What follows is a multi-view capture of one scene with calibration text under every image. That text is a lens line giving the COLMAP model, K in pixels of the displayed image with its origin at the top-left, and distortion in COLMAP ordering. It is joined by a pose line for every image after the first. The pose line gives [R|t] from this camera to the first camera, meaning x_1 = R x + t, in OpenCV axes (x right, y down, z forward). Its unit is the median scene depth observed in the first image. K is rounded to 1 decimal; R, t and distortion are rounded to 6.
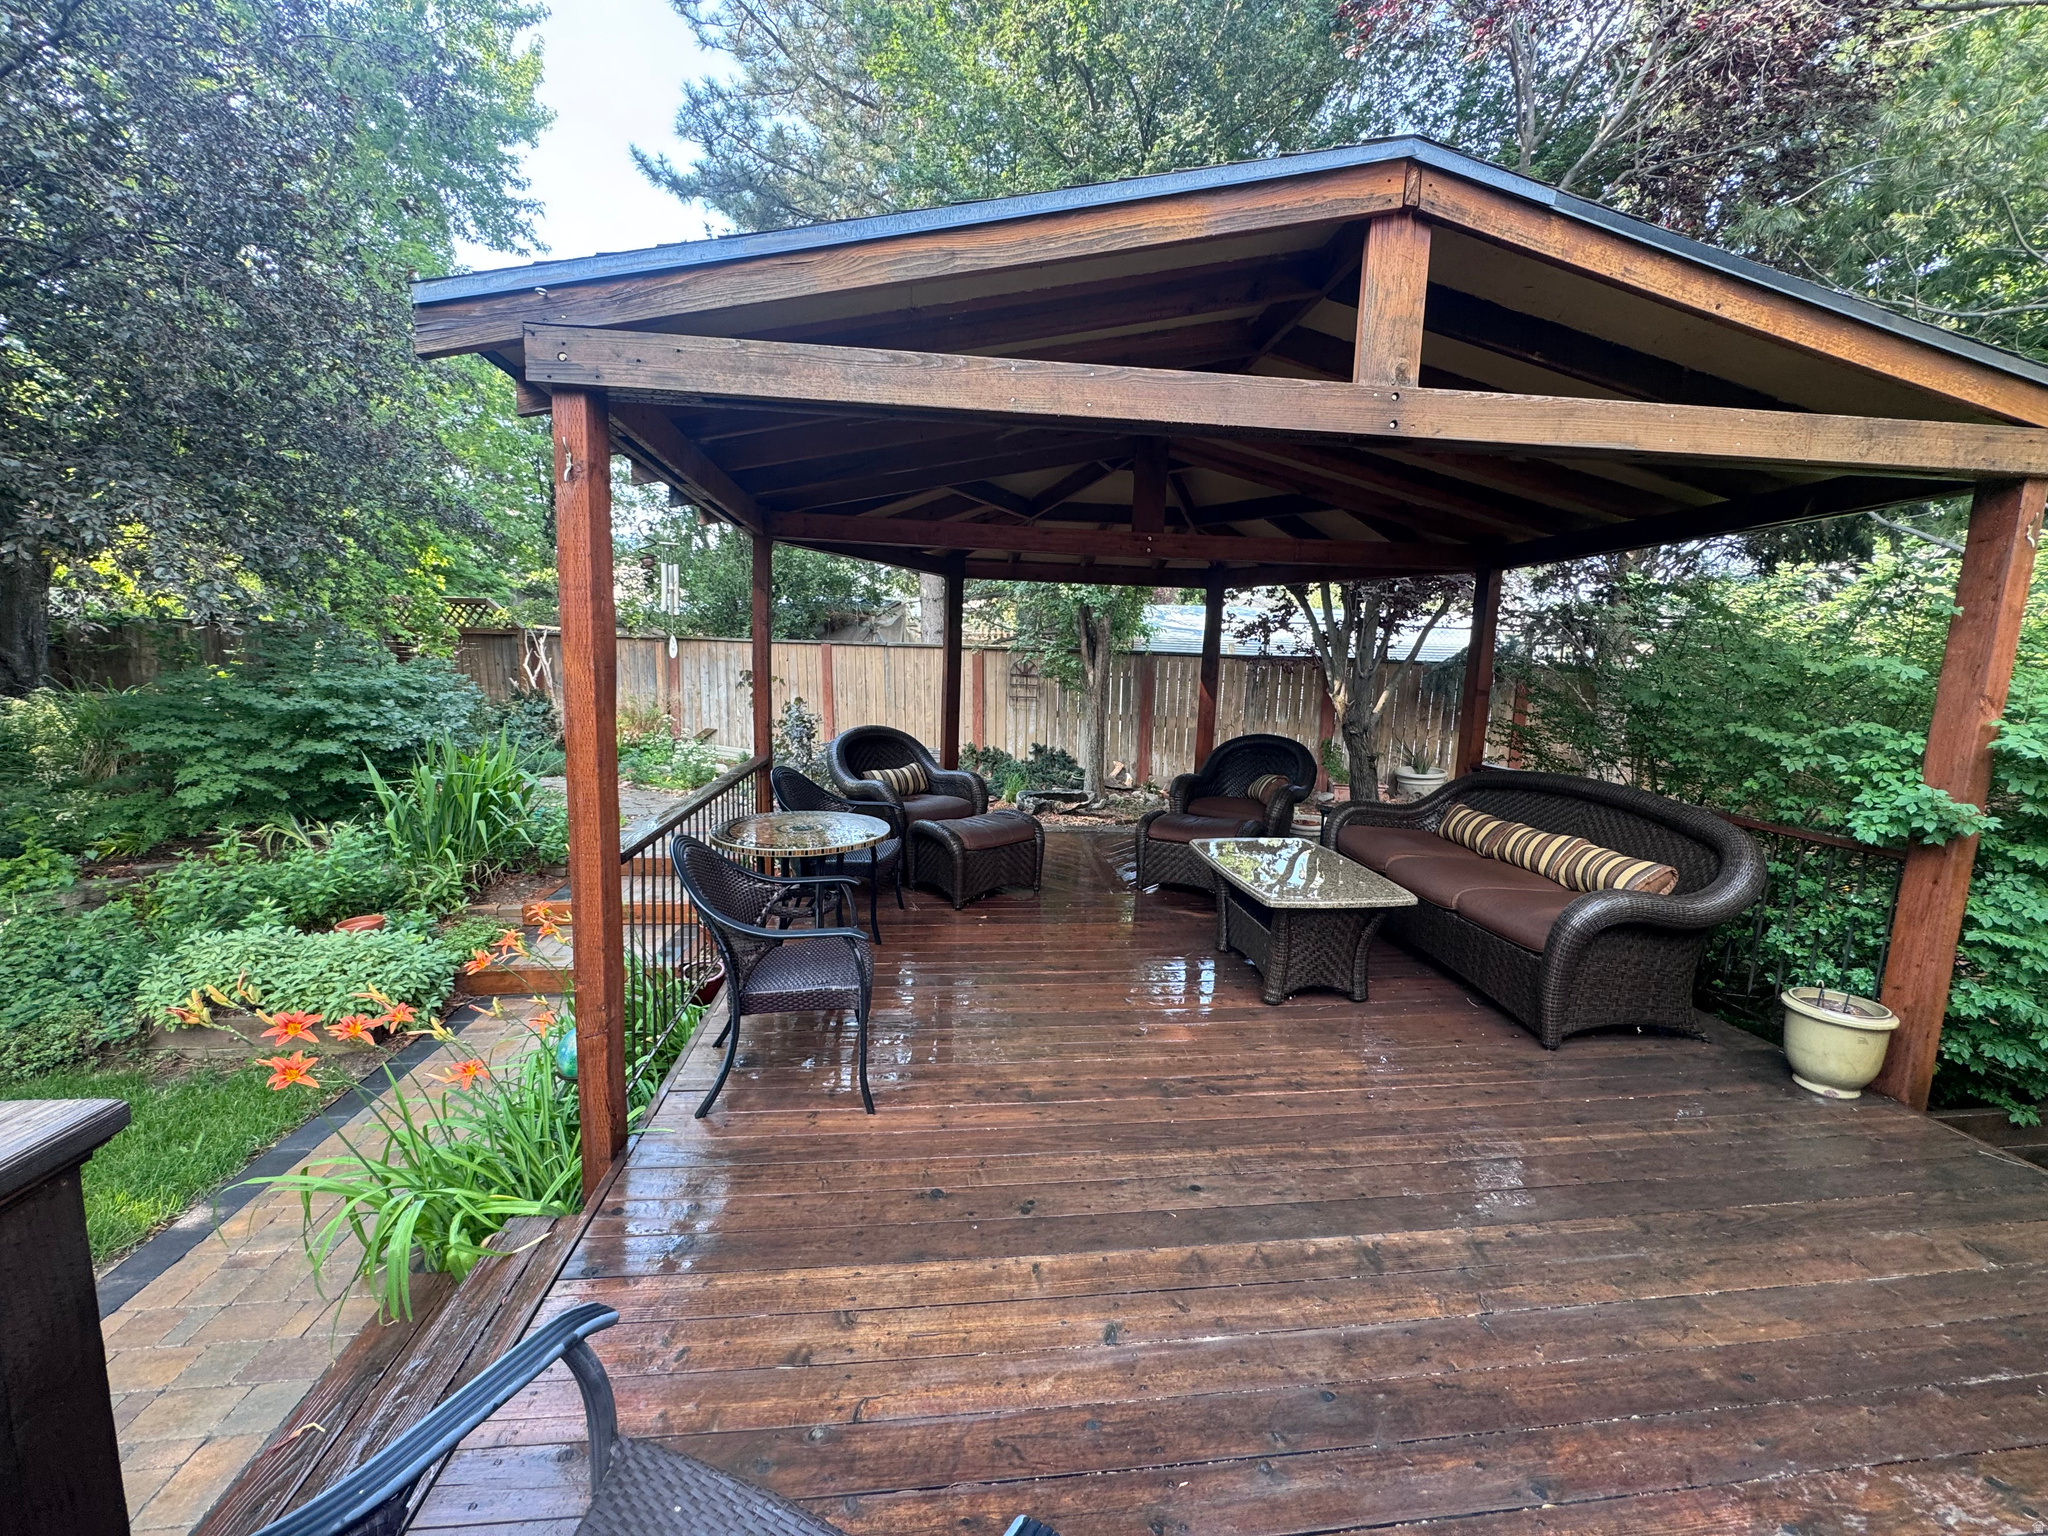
lens RADIAL K [[821.3, 0, 1019.9], [0, 821.3, 762.6], [0, 0, 1]] dist [-0.002222, 0.000351]
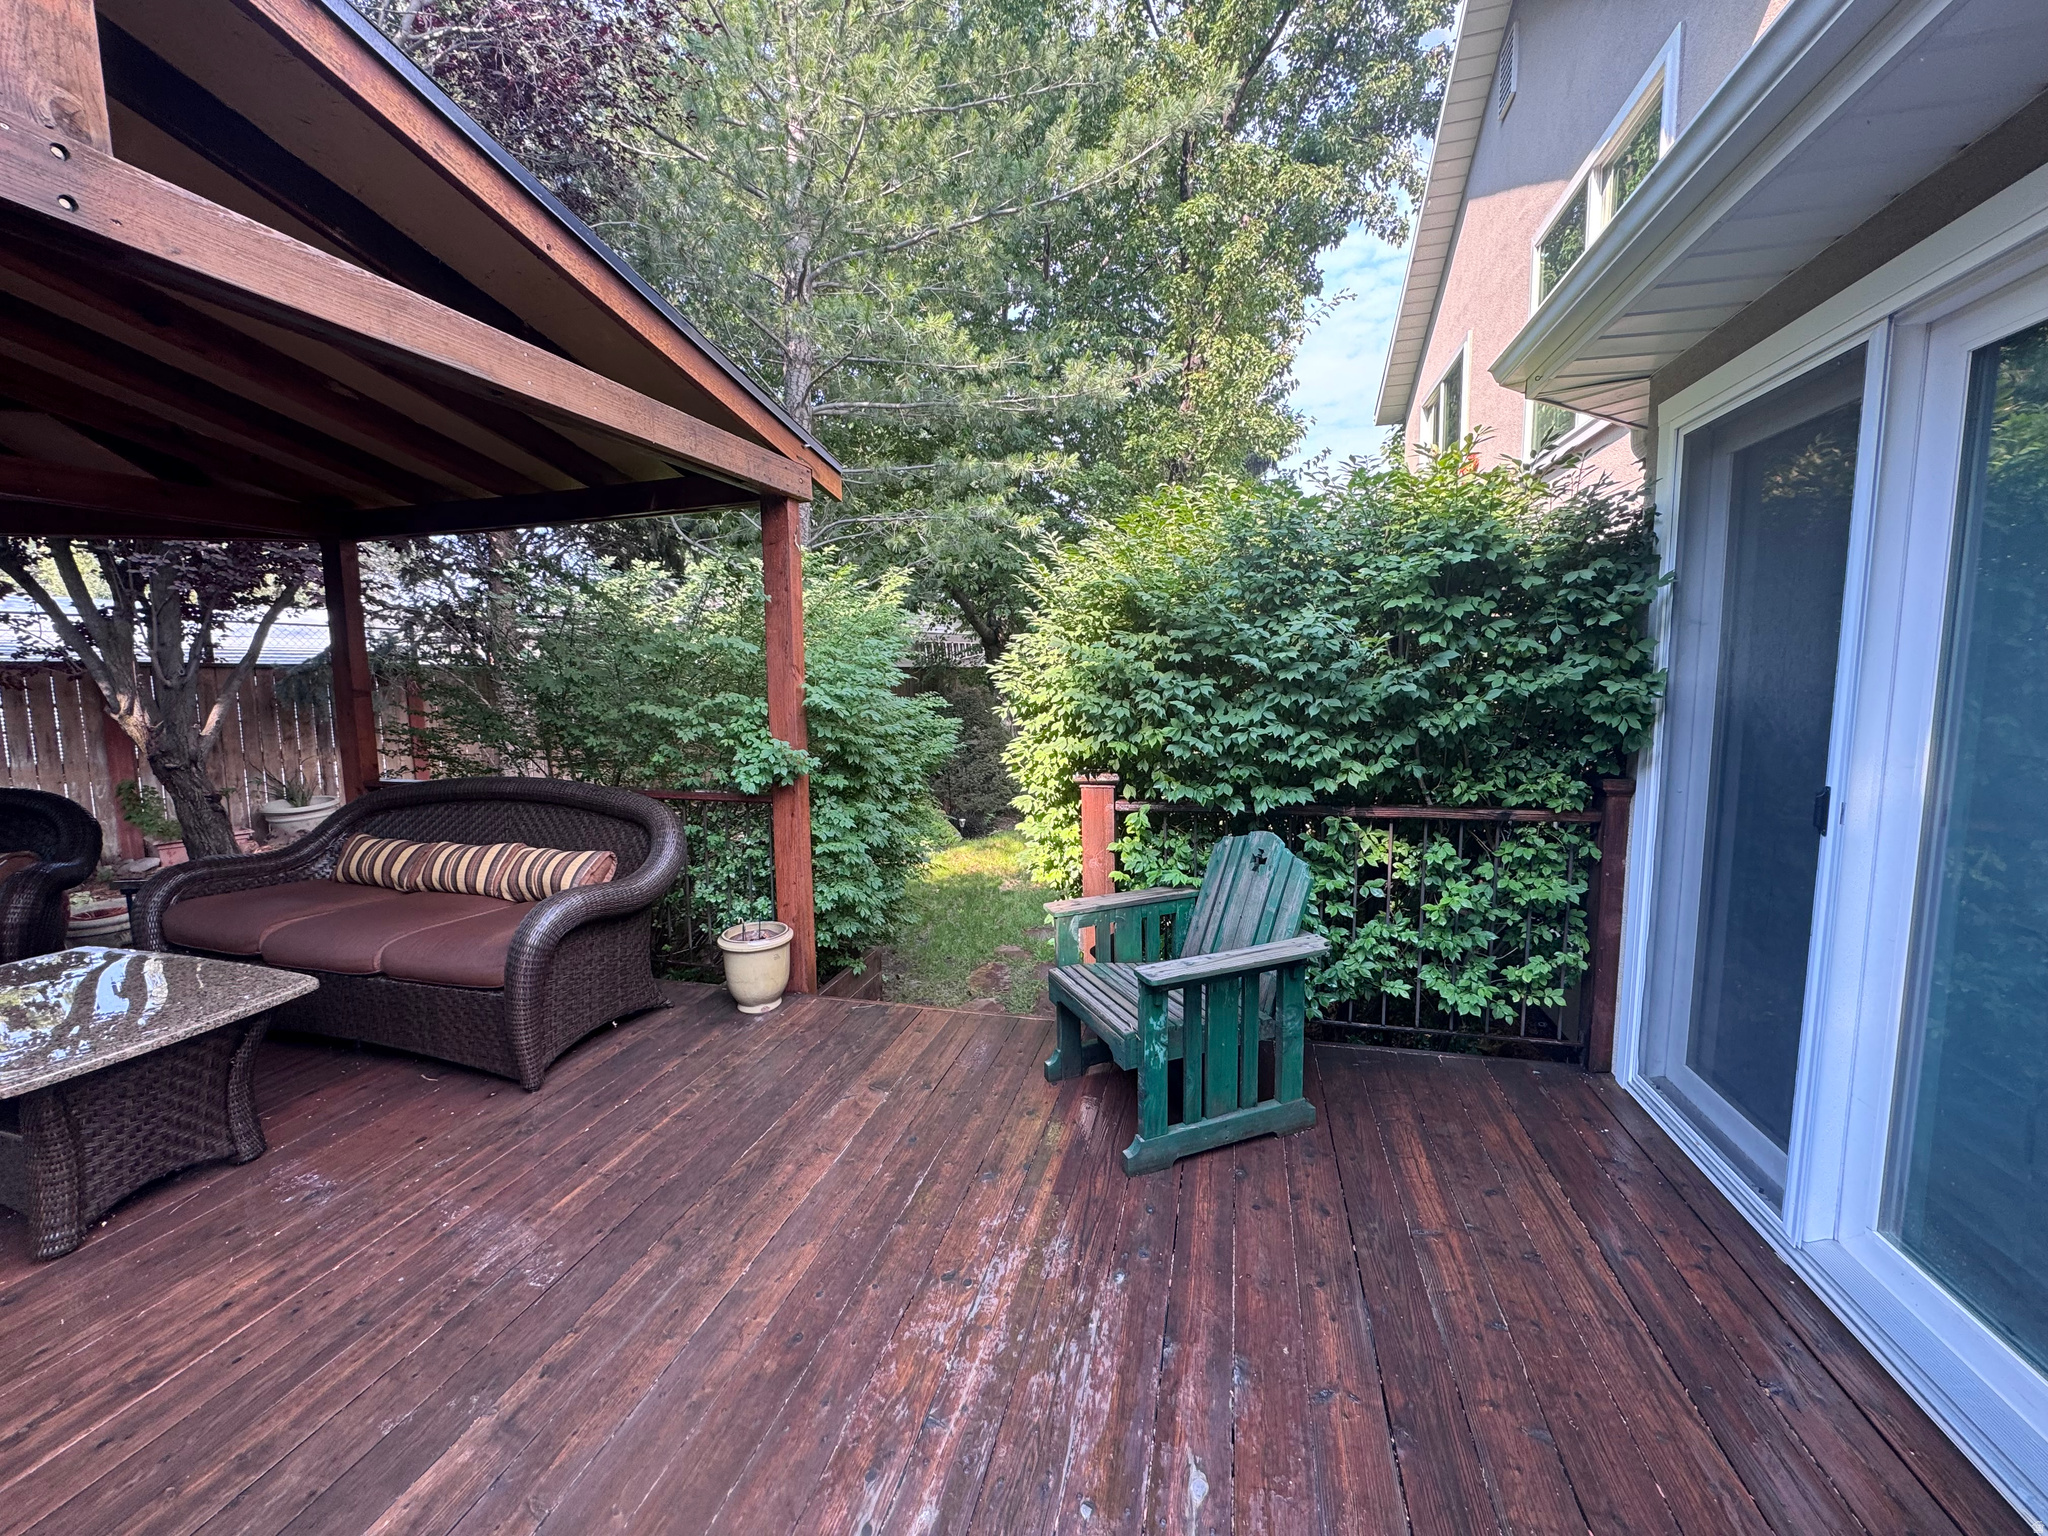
lens RADIAL K [[821.3, 0, 1027.2], [0, 821.3, 766.6], [0, 0, 1]] dist [-0.002222, 0.000351]
pose [[0.371760, -0.140642, 0.917613, 0.088882], [0.142817, 0.985355, 0.093164, 0.006085], [-0.917277, 0.096416, 0.386402, 0.147992]]
